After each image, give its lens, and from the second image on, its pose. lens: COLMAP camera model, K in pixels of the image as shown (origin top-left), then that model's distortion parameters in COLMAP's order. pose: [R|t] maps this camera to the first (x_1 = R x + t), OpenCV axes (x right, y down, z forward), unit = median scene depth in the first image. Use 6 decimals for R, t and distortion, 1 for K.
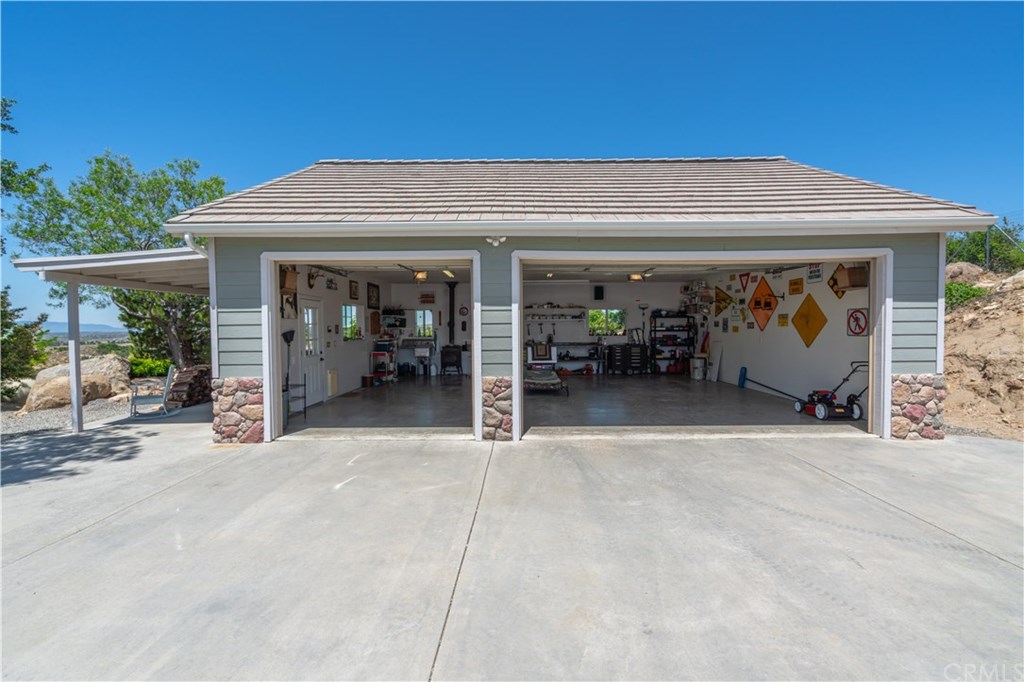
lens RADIAL K [[461.9, 0, 512.0], [0, 461.9, 341.0], [0, 0, 1]] dist [-0.030005, 0.000321]
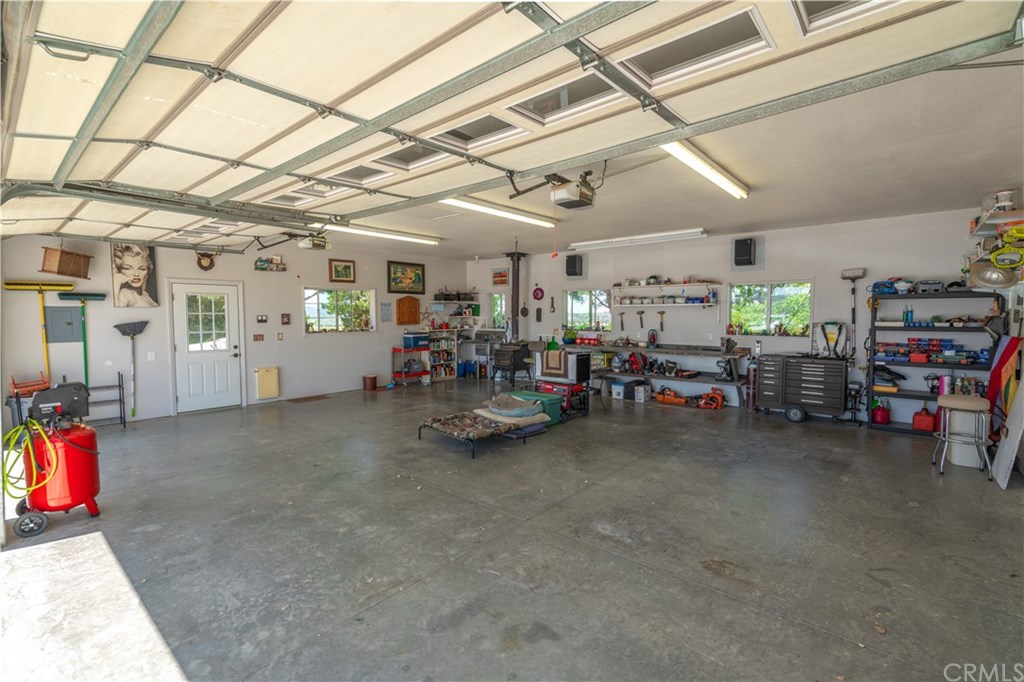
lens RADIAL K [[459.8, 0, 512.0], [0, 459.8, 341.0], [0, 0, 1]] dist [0.000411, 0.000166]
pose [[0.761223, 0.043905, -0.647003, 0.332693], [-0.022542, 0.998894, 0.041262, -0.020823], [0.648099, -0.016825, 0.761371, 0.446292]]
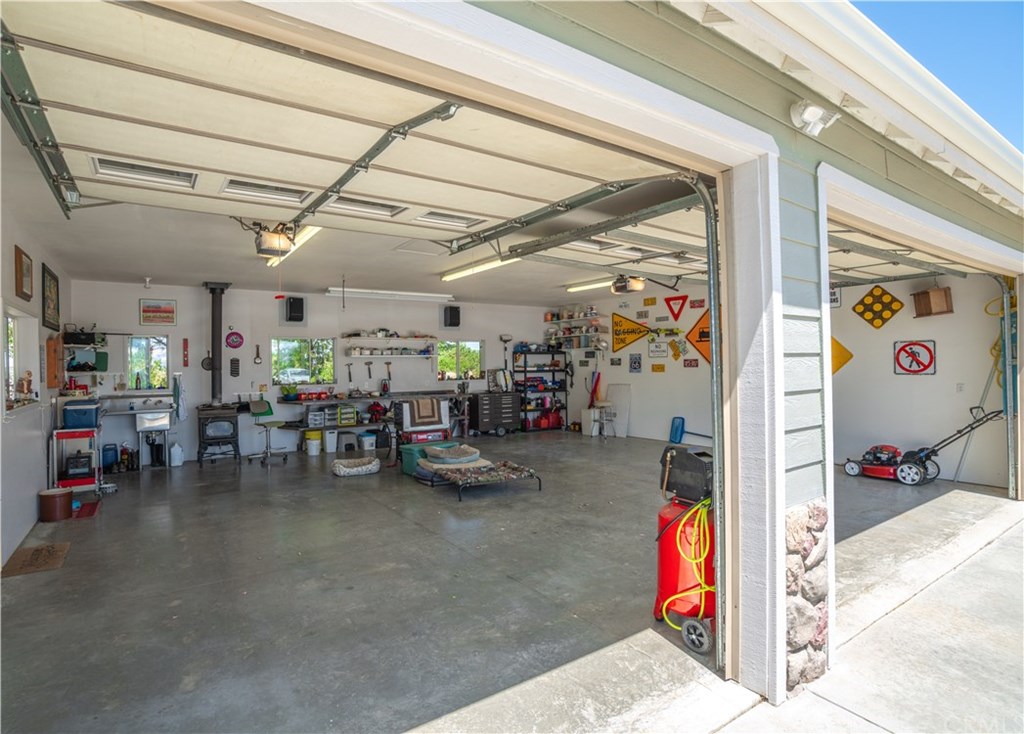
lens RADIAL K [[519.7, 0, 481.5], [0, 519.7, 370.8], [0, 0, 1]] dist [-0.054092, 0.000223]
pose [[0.840178, -0.010653, 0.542206, -0.191707], [0.024284, 0.999543, -0.017991, -0.010719], [-0.541767, 0.028282, 0.840053, 0.347901]]
